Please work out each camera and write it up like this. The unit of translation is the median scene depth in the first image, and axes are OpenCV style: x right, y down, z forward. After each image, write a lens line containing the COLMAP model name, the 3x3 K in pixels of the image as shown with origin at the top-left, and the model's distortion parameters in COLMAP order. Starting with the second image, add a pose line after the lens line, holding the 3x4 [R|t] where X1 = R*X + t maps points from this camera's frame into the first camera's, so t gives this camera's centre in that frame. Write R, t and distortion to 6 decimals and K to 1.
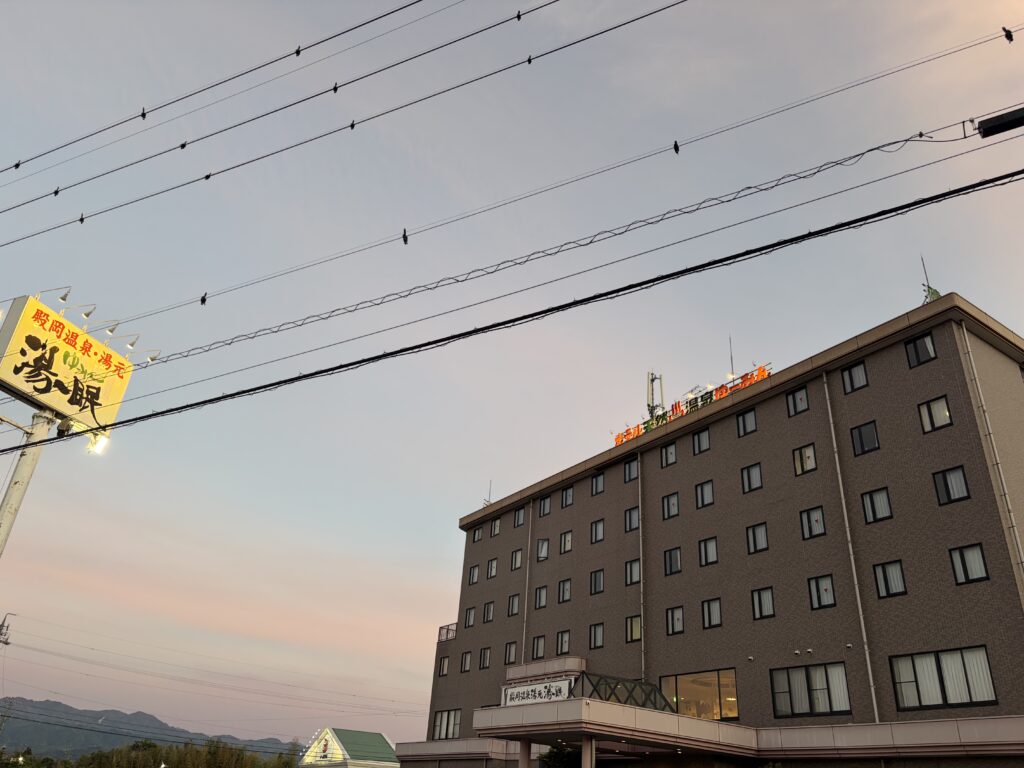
lens RADIAL K [[773.8, 0, 511.8], [0, 773.8, 384.5], [0, 0, 1]] dist [0.005523, -0.008590]
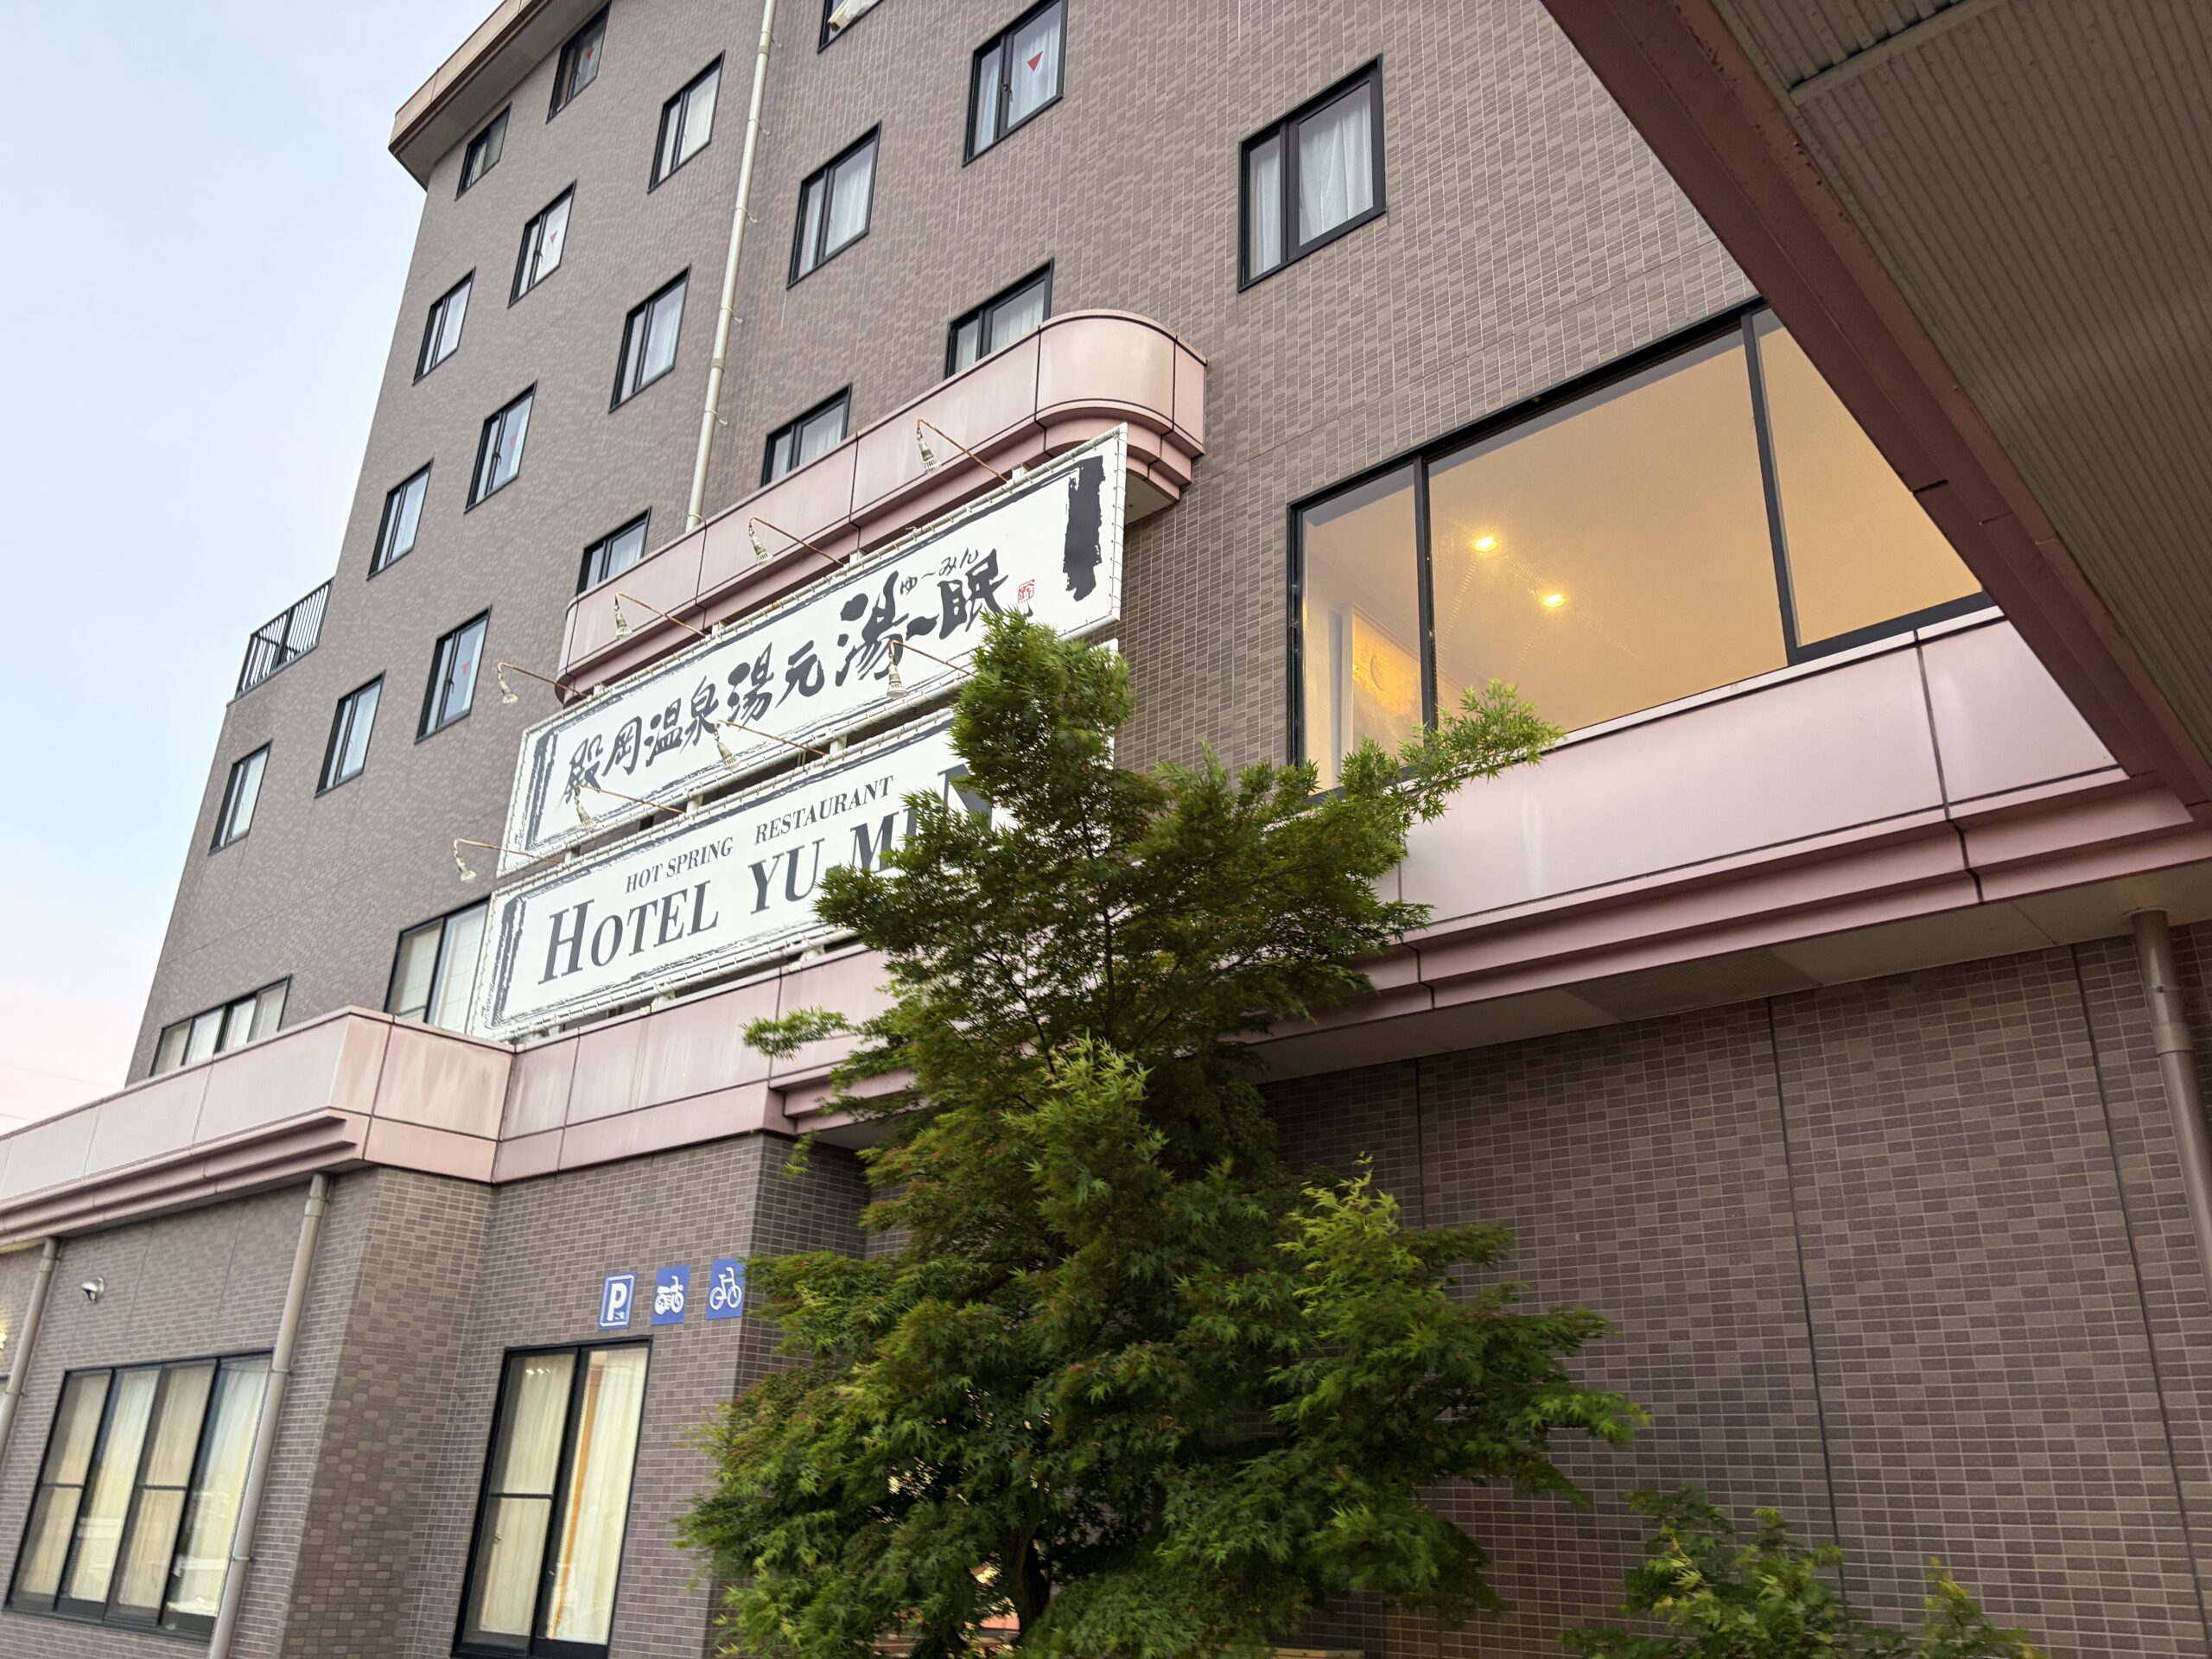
lens RADIAL K [[1671.4, 0, 1107.7], [0, 1671.4, 829.4], [0, 0, 1]] dist [0.005523, -0.008590]
pose [[0.970120, 0.063118, 0.234272, 0.022361], [-0.088419, 0.991141, 0.099107, 0.390611], [-0.225942, -0.116860, 0.967106, 0.715999]]
